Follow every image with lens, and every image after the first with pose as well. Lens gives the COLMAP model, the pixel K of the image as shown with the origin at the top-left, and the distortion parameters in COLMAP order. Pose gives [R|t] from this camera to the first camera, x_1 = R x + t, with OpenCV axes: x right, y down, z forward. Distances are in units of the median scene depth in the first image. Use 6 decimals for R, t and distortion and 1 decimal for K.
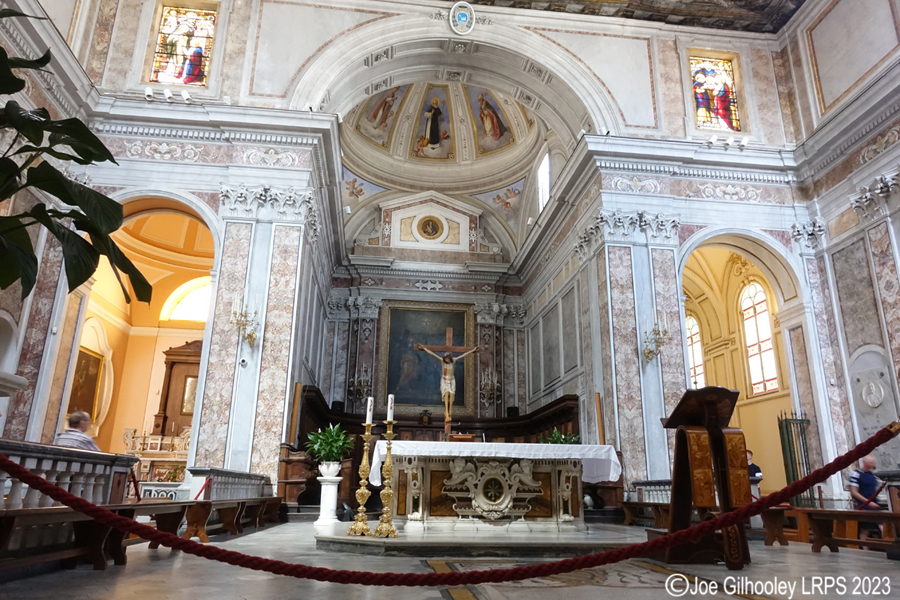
lens RADIAL K [[622.3, 0, 450.1], [0, 622.3, 300.9], [0, 0, 1]] dist [0.005575, -0.000487]
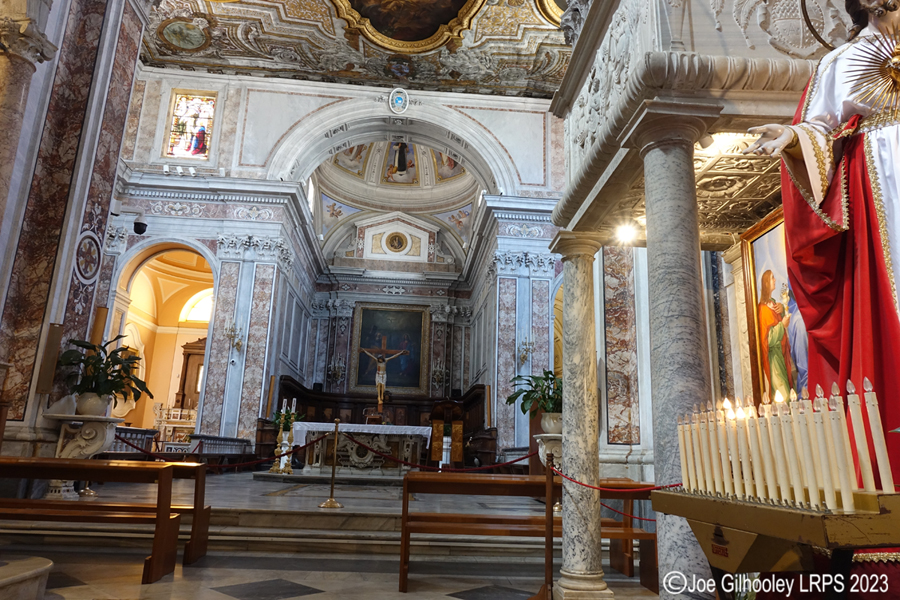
lens RADIAL K [[622.2, 0, 450.9], [0, 622.2, 302.8], [0, 0, 1]] dist [0.006645, -0.004770]
pose [[0.999211, 0.010152, -0.038385, 0.181572], [-0.008013, 0.998429, 0.055451, -0.098430], [0.038888, -0.055100, 0.997723, -0.331632]]
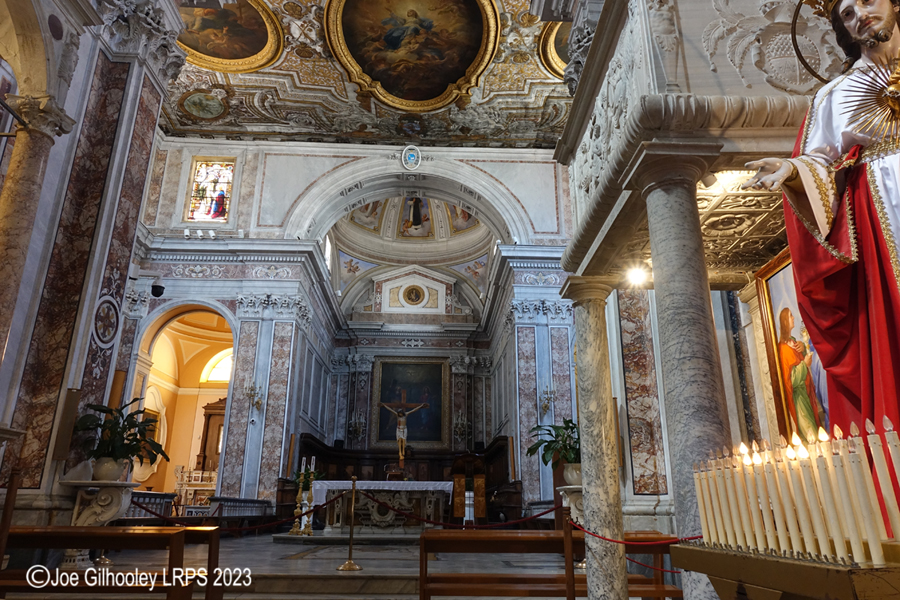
lens RADIAL K [[622.7, 0, 451.0], [0, 622.7, 302.8], [0, 0, 1]] dist [0.005791, -0.001710]
pose [[0.997104, -0.031619, -0.069169, 0.185707], [0.029795, 0.999185, -0.027251, -0.097857], [0.069975, 0.025111, 0.997233, -0.328715]]
